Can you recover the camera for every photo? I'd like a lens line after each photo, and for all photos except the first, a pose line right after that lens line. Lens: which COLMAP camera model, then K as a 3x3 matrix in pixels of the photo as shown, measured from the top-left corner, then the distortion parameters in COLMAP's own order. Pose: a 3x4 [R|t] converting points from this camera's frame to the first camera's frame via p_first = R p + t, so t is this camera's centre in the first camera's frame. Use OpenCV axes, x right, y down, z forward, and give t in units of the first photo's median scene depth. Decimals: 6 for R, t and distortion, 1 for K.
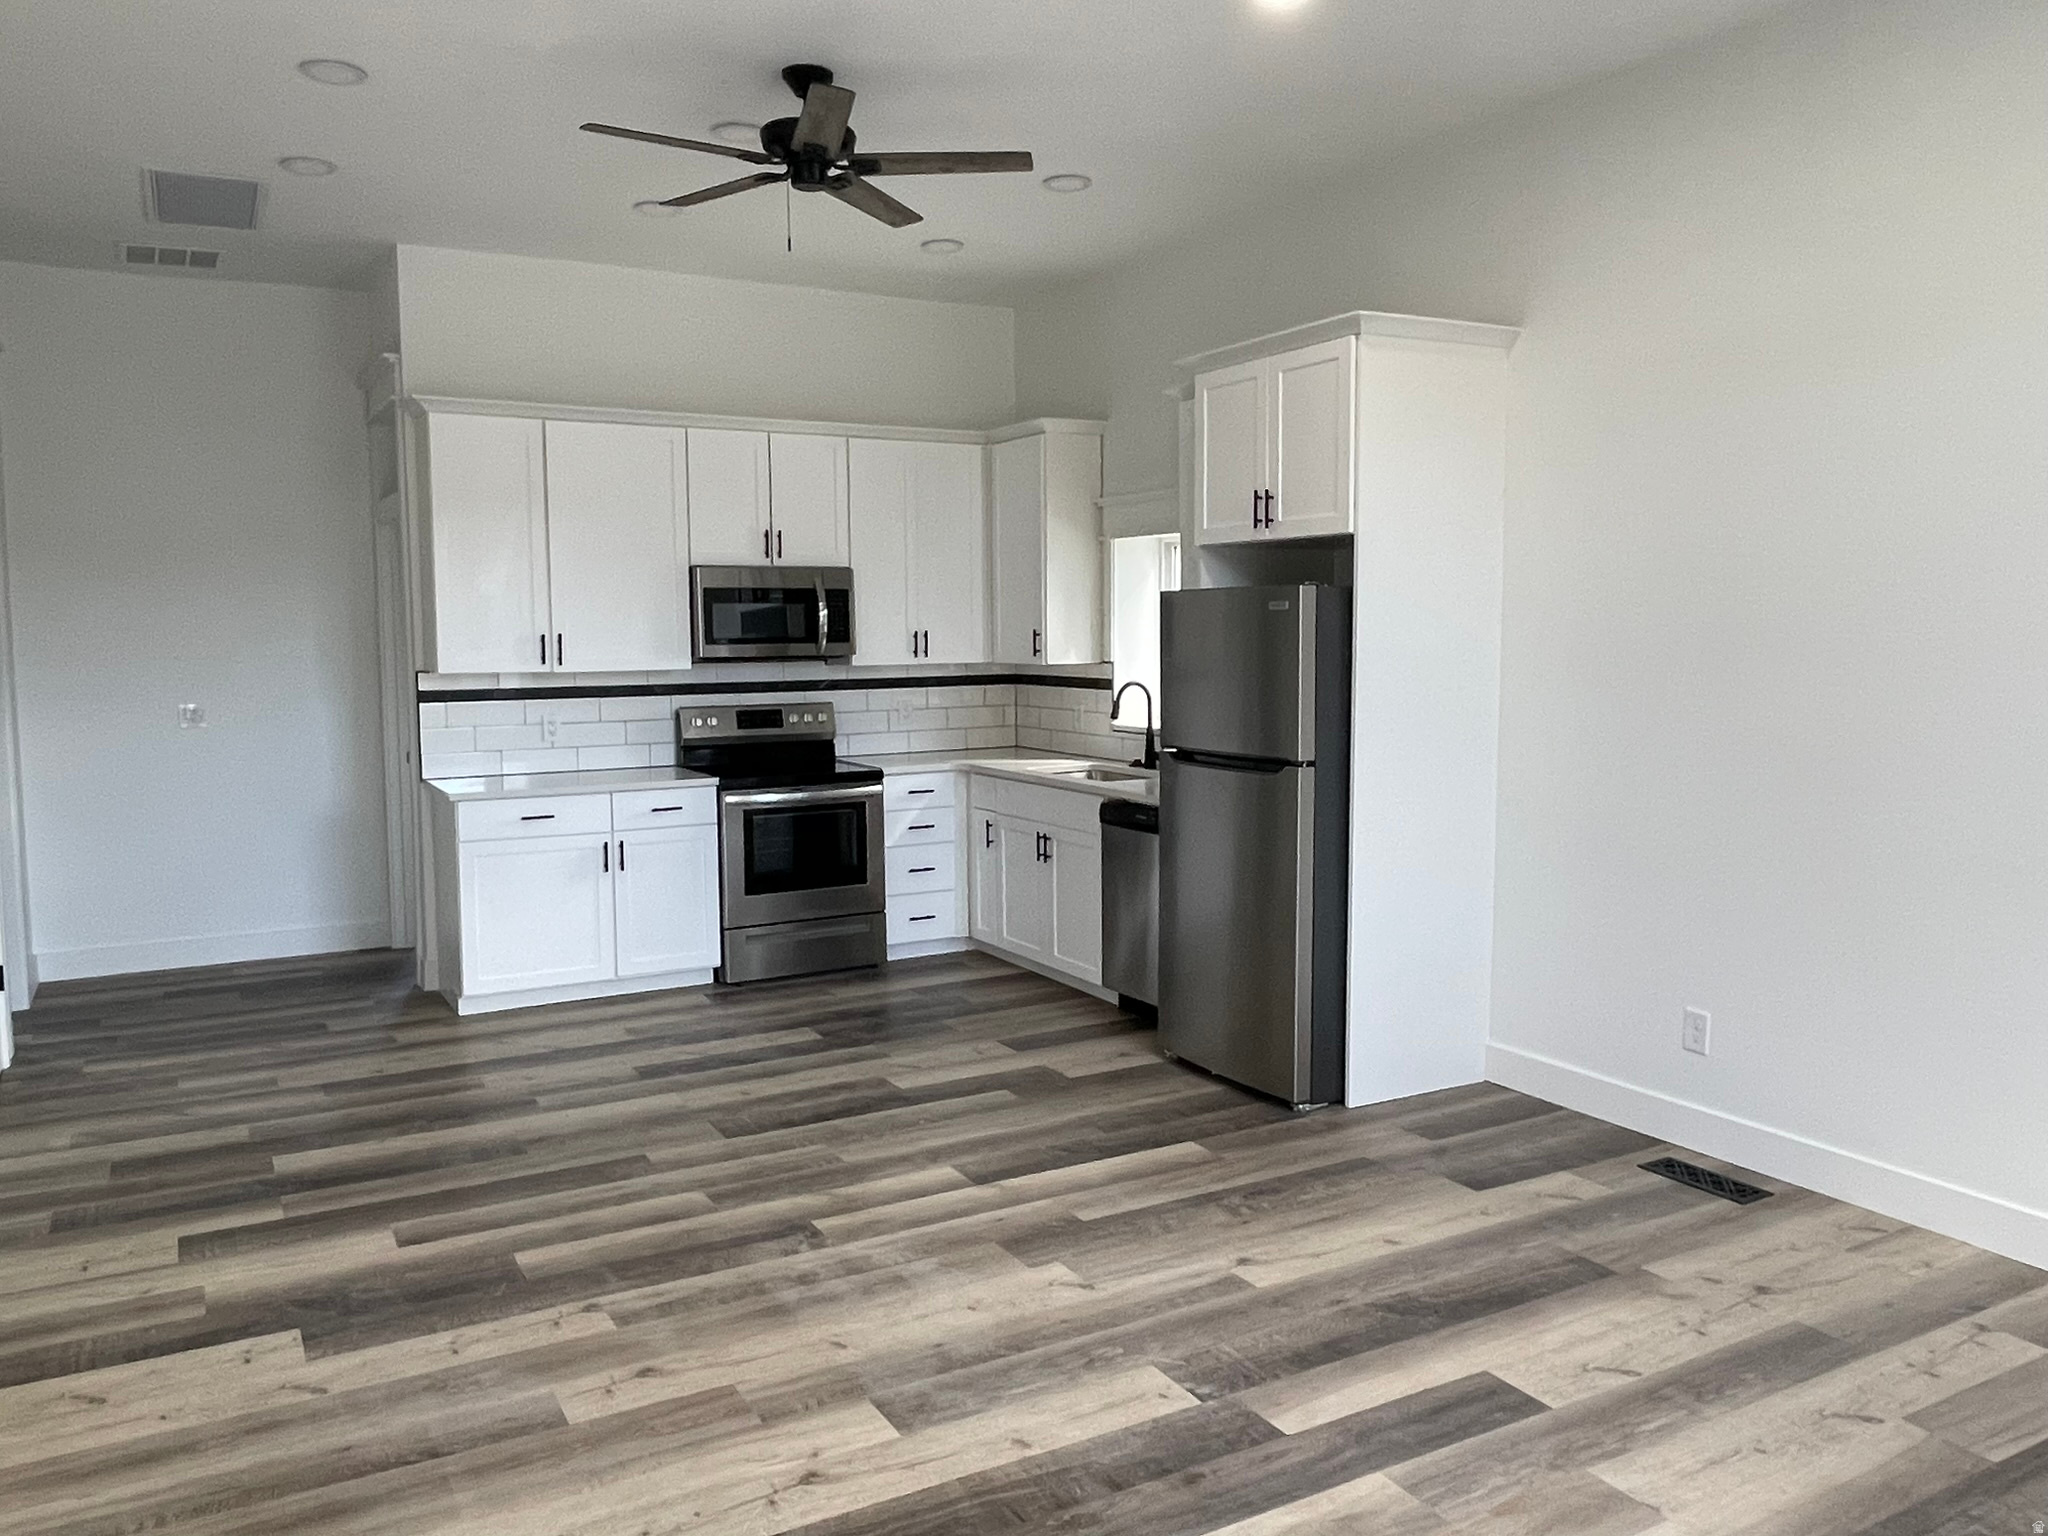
lens RADIAL K [[1529.1, 0, 1014.3], [0, 1529.1, 752.7], [0, 0, 1]] dist [0.006878, -0.025207]
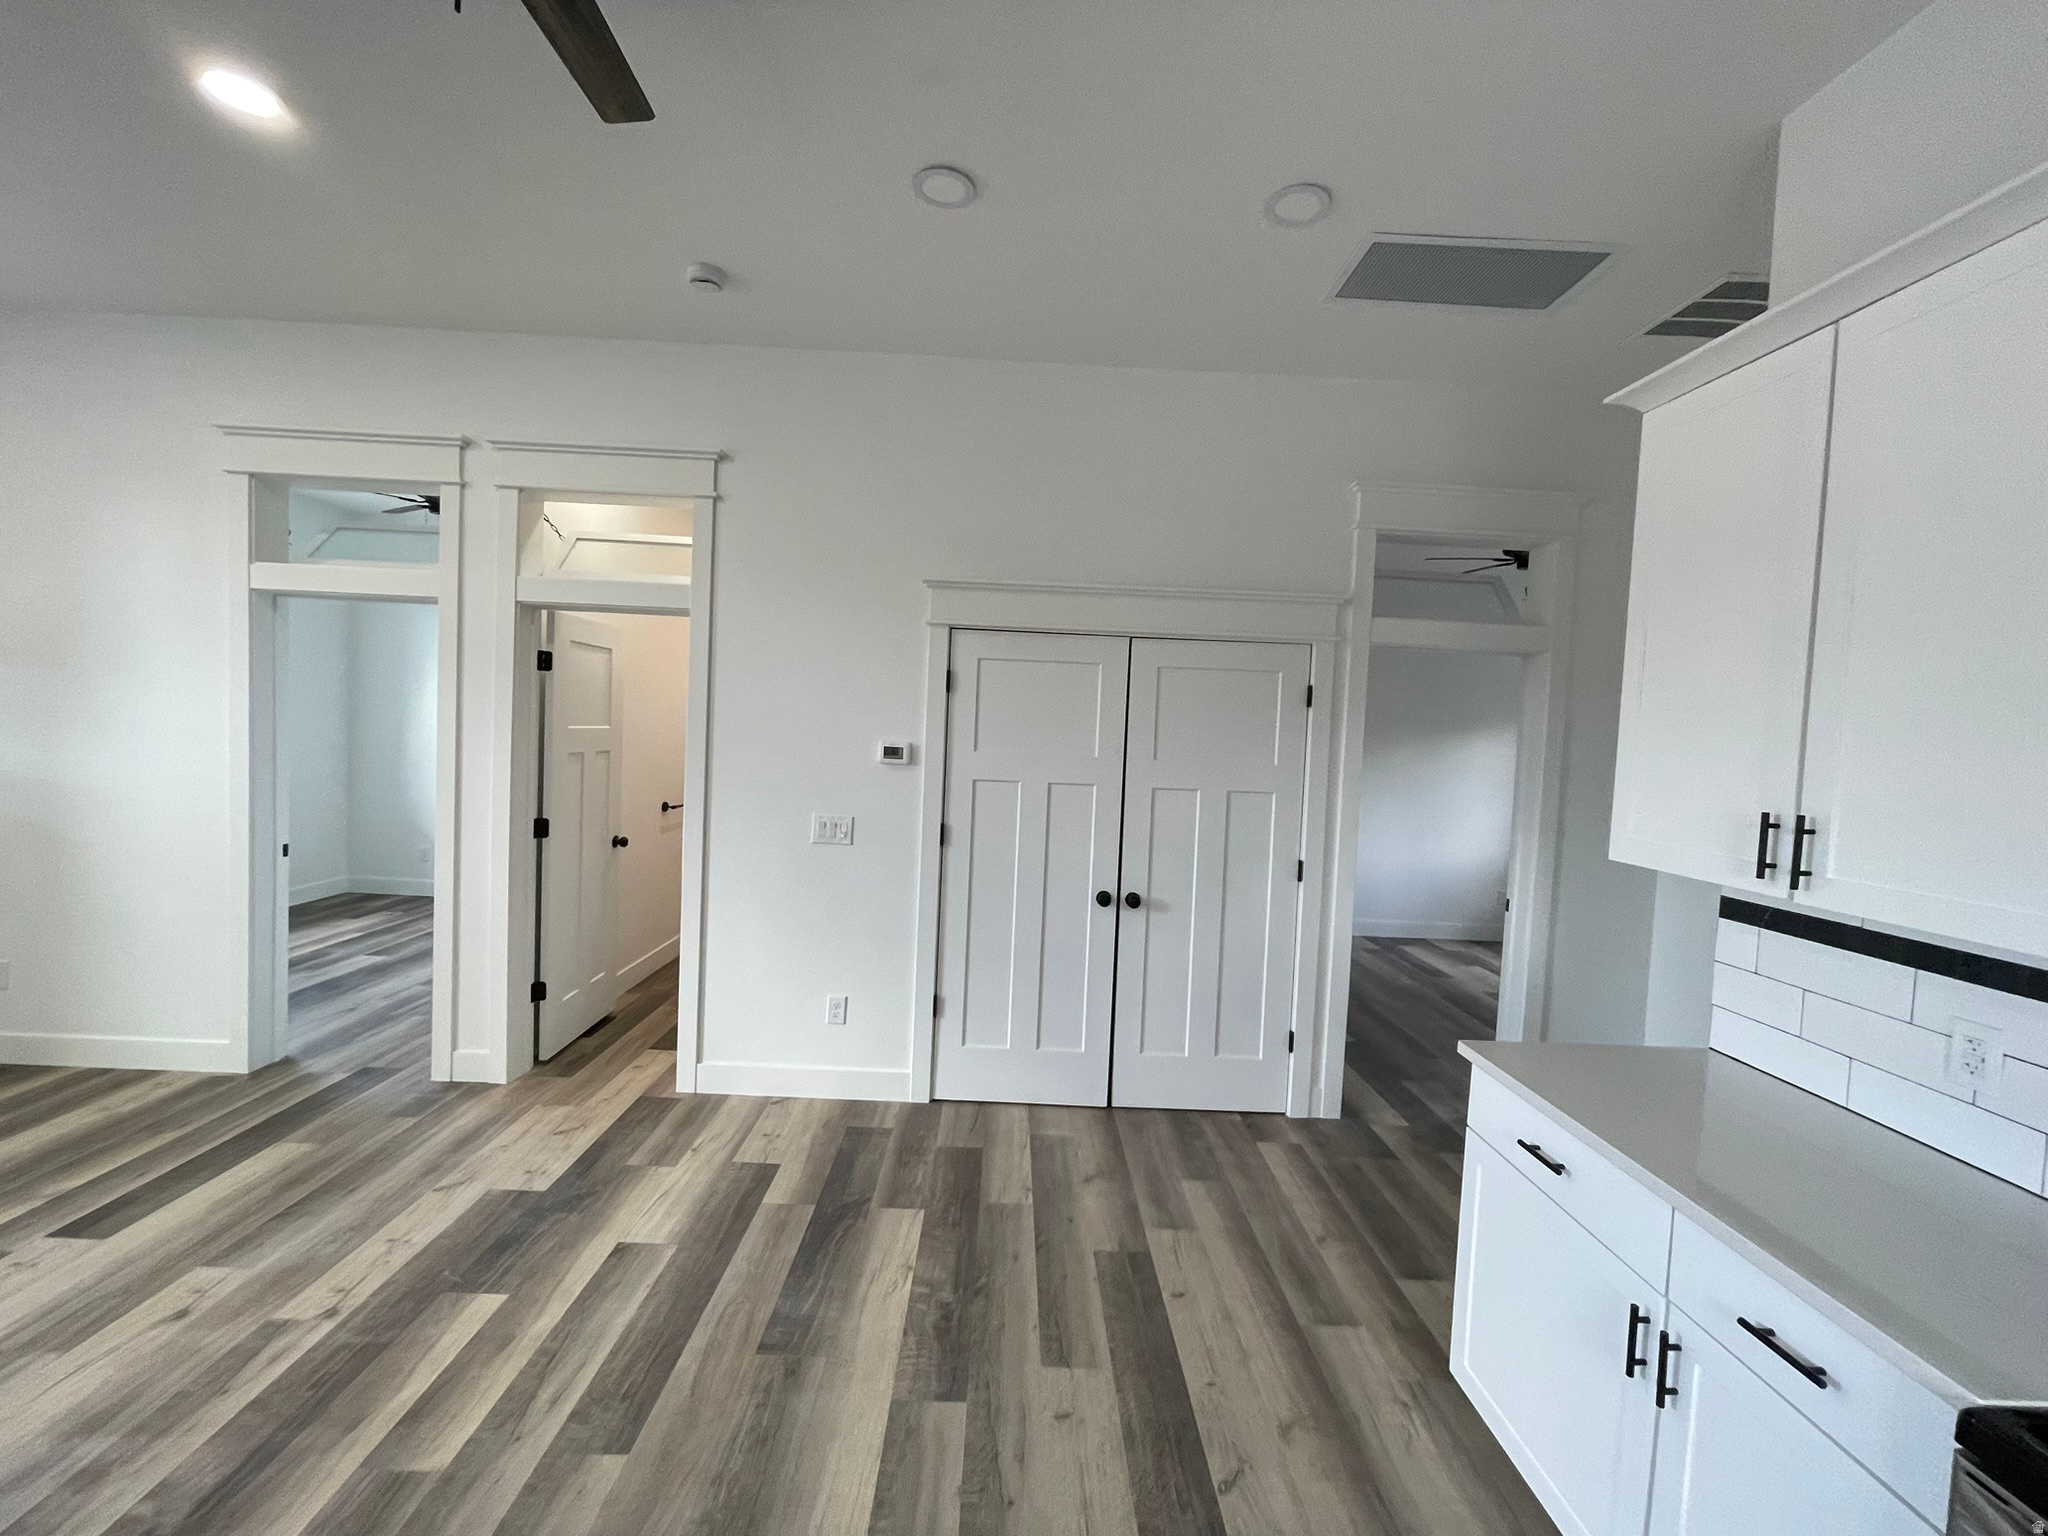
lens RADIAL K [[823.4, 0, 1022.6], [0, 823.4, 764.3], [0, 0, 1]] dist [0.000603, -0.001367]
pose [[-0.468656, 0.020370, -0.883146, 0.012177], [-0.116754, 0.989536, 0.084782, -0.113039], [0.875631, 0.142844, -0.461374, 1.200794]]
